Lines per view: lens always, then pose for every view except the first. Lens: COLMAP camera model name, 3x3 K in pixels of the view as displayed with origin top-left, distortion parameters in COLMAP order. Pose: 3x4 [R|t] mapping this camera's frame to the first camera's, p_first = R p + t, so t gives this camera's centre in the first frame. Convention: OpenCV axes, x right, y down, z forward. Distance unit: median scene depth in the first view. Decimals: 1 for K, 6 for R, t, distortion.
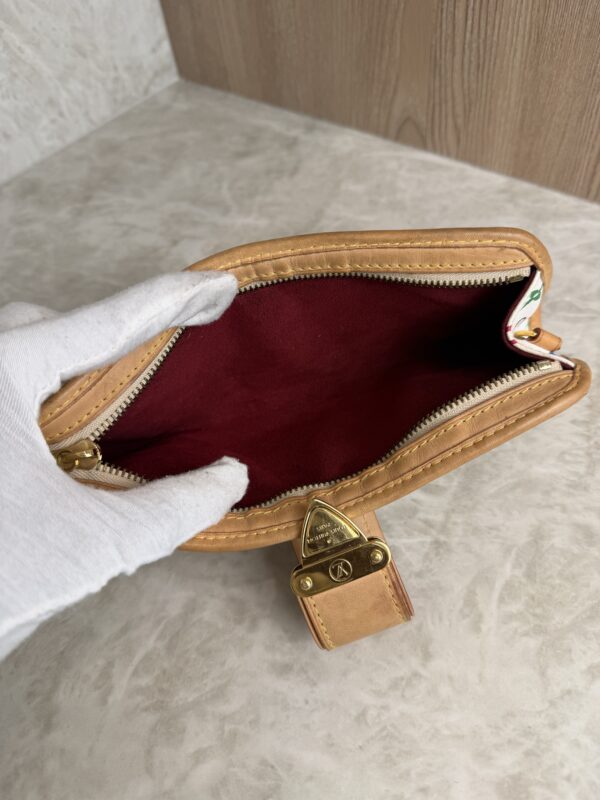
lens RADIAL K [[580.1, 0, 295.6], [0, 580.1, 387.2], [0, 0, 1]] dist [-0.036091, 0.002840]
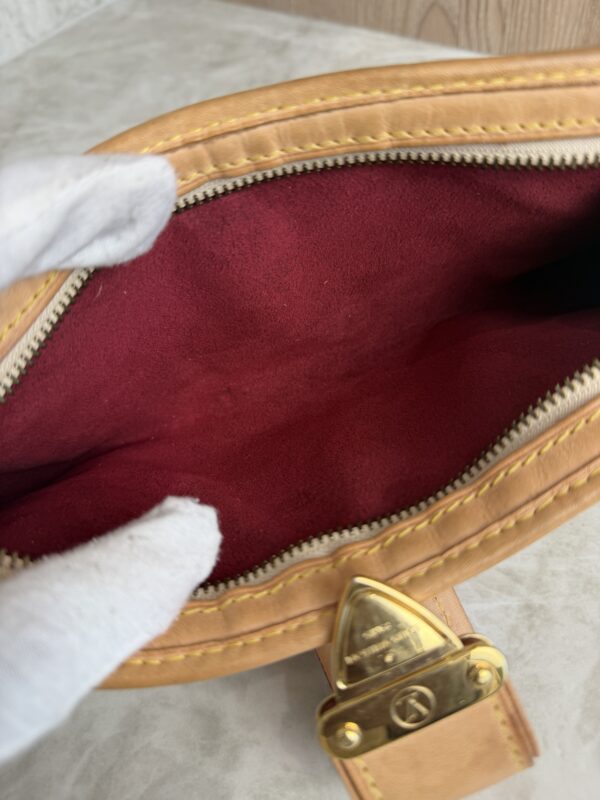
lens RADIAL K [[580.1, 0, 295.6], [0, 580.1, 387.2], [0, 0, 1]] dist [-0.036091, 0.002840]
pose [[0.999519, -0.030833, -0.003309, 0.002231], [0.030948, 0.998558, 0.043854, -0.004705], [0.001952, -0.043936, 0.999032, 0.387966]]
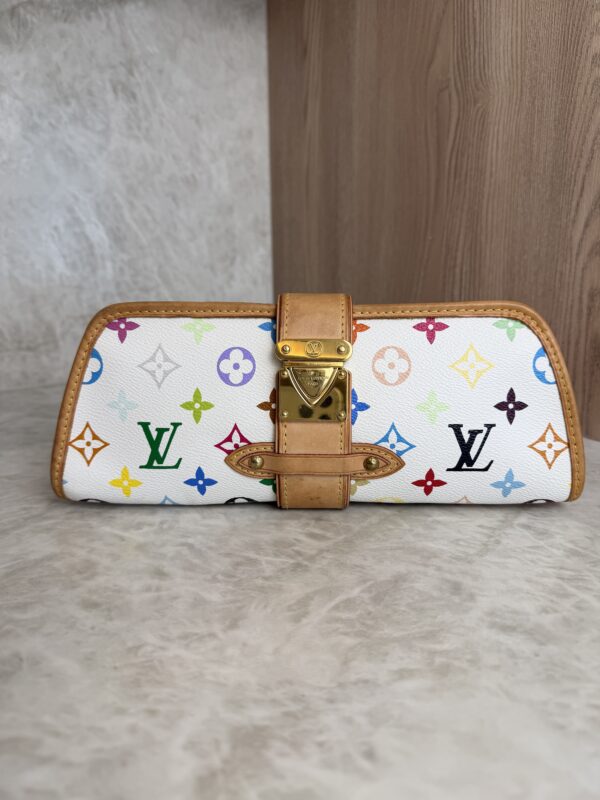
lens RADIAL K [[575.5, 0, 300.0], [0, 575.5, 400.0], [0, 0, 1]] dist [-0.008153, -0.023180]
pose [[0.953945, 0.160903, -0.253180, 0.449796], [-0.281691, 0.770675, -0.571586, 0.609887], [0.103150, 0.616579, 0.780506, 0.068884]]
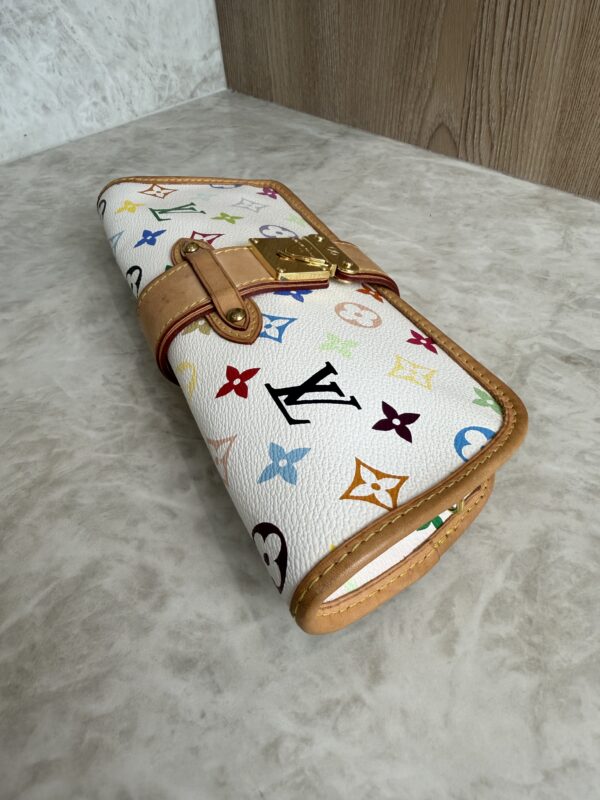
lens RADIAL K [[568.5, 0, 296.9], [0, 568.5, 348.8], [0, 0, 1]] dist [0.000849, 0.006909]
pose [[0.990027, 0.120727, -0.072609, 0.116526], [-0.131787, 0.975807, -0.174450, 0.178010], [0.049791, 0.182279, 0.981985, 0.182575]]
